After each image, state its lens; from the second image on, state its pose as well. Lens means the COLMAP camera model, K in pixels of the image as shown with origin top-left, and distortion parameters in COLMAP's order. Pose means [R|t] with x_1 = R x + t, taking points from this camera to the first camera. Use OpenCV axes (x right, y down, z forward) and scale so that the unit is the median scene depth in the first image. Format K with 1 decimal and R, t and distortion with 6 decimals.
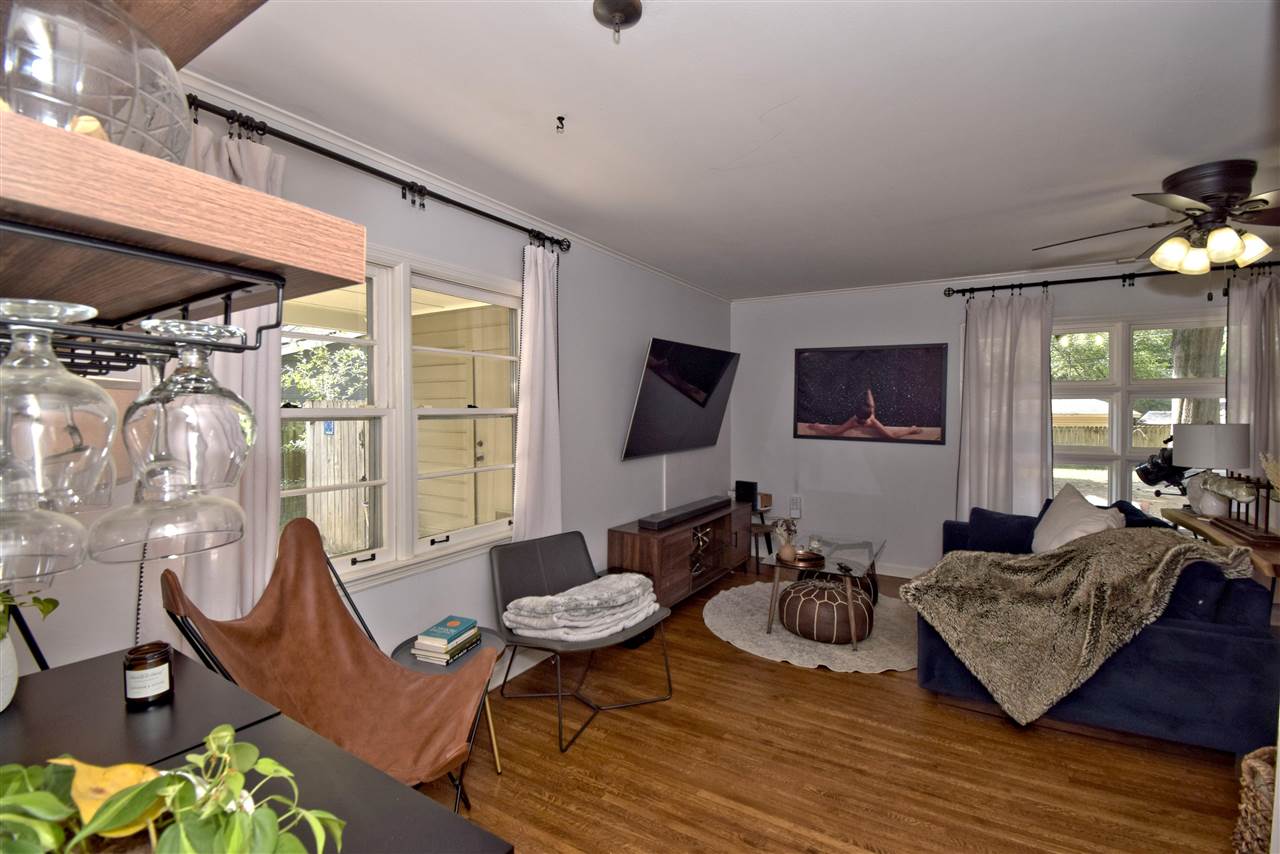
lens RADIAL K [[563.5, 0, 639.6], [0, 563.5, 416.0], [0, 0, 1]] dist [-0.001327, -0.000447]
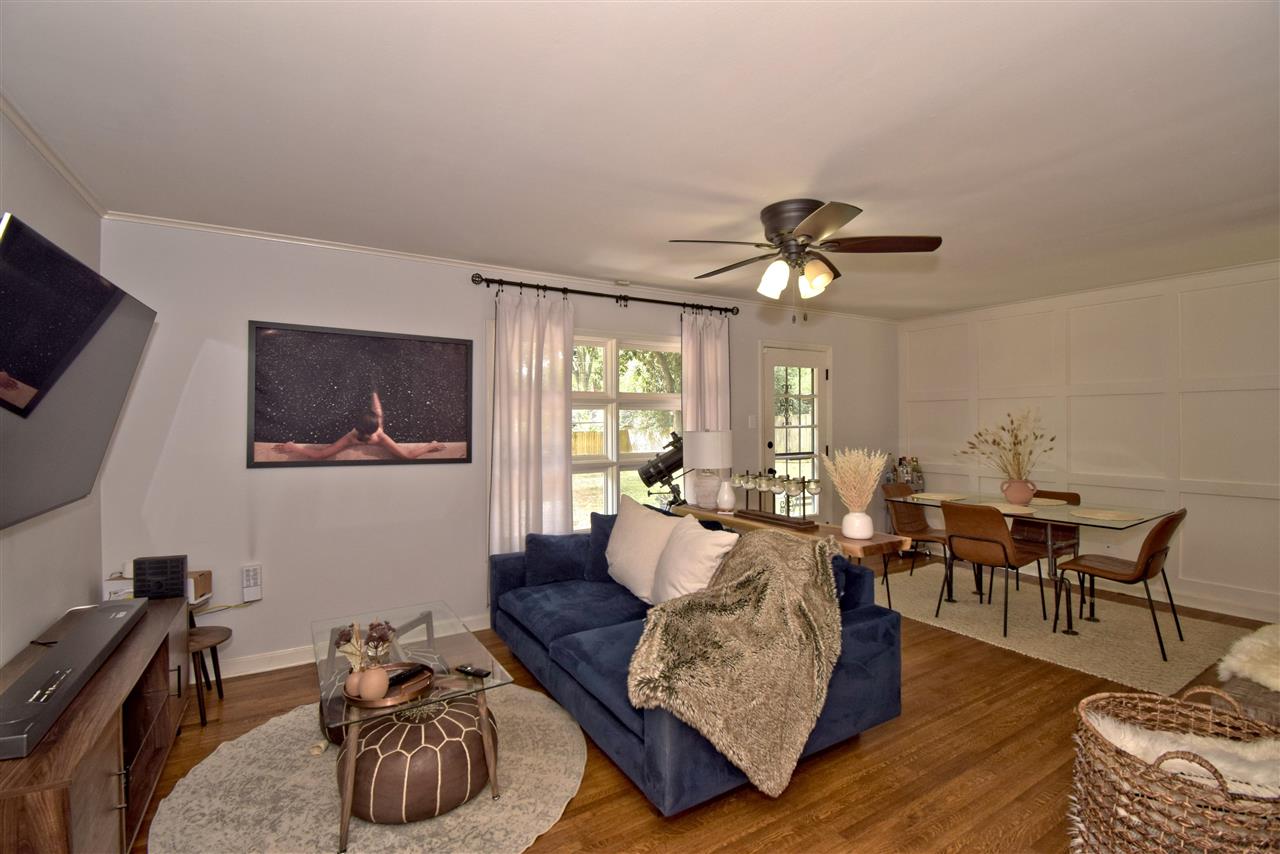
lens RADIAL K [[567.0, 0, 642.8], [0, 567.0, 419.8], [0, 0, 1]] dist [0.026248, -0.033105]
pose [[0.465937, -0.002798, 0.884813, -0.081593], [0.014162, 0.999890, -0.004295, -0.004925], [-0.884704, 0.014532, 0.465926, 0.403087]]
